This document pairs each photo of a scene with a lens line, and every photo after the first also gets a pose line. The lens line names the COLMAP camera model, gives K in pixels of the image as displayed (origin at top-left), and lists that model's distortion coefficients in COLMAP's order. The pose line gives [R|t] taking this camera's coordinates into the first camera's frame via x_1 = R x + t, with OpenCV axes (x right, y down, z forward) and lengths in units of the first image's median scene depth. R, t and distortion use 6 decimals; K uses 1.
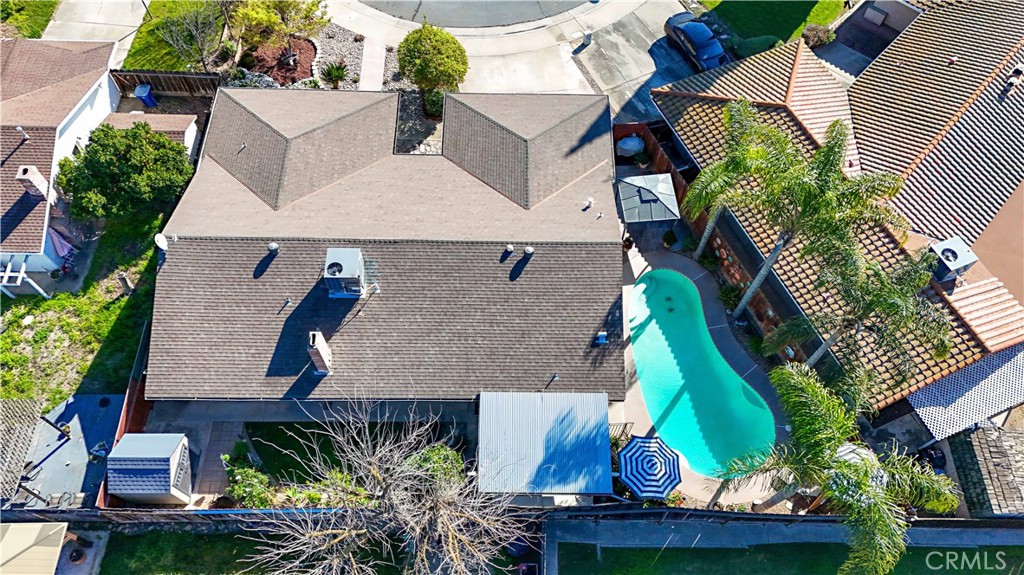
lens RADIAL K [[750.7, 0, 512.0], [0, 750.7, 287.5], [0, 0, 1]] dist [0.070481, -0.062626]
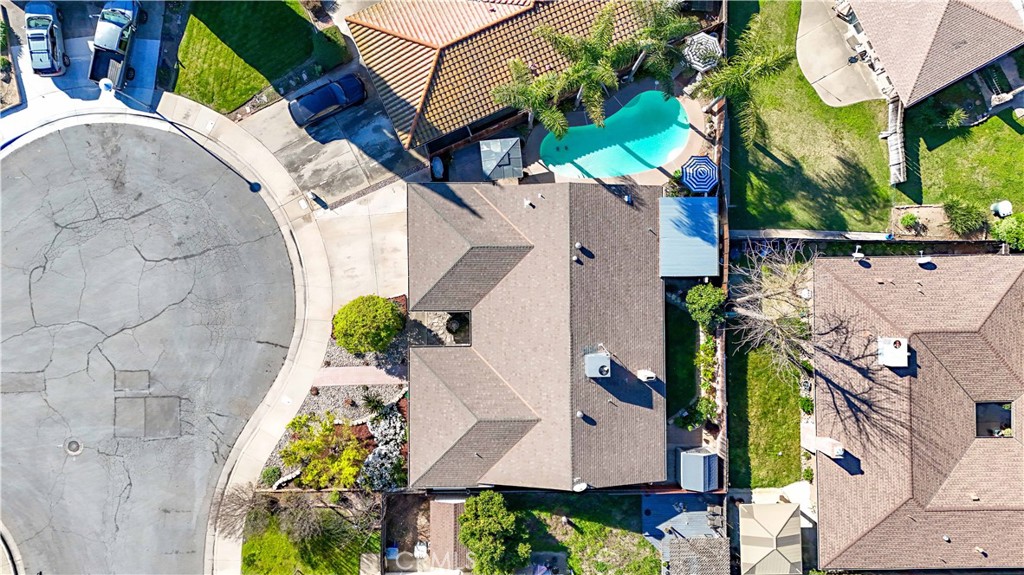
lens RADIAL K [[750.7, 0, 512.0], [0, 750.7, 287.5], [0, 0, 1]] dist [0.070481, -0.062626]
pose [[-0.009661, -0.999784, -0.018396, -0.029746], [0.860476, -0.017684, 0.509184, -0.843031], [-0.509399, -0.010910, 0.860461, -0.200664]]
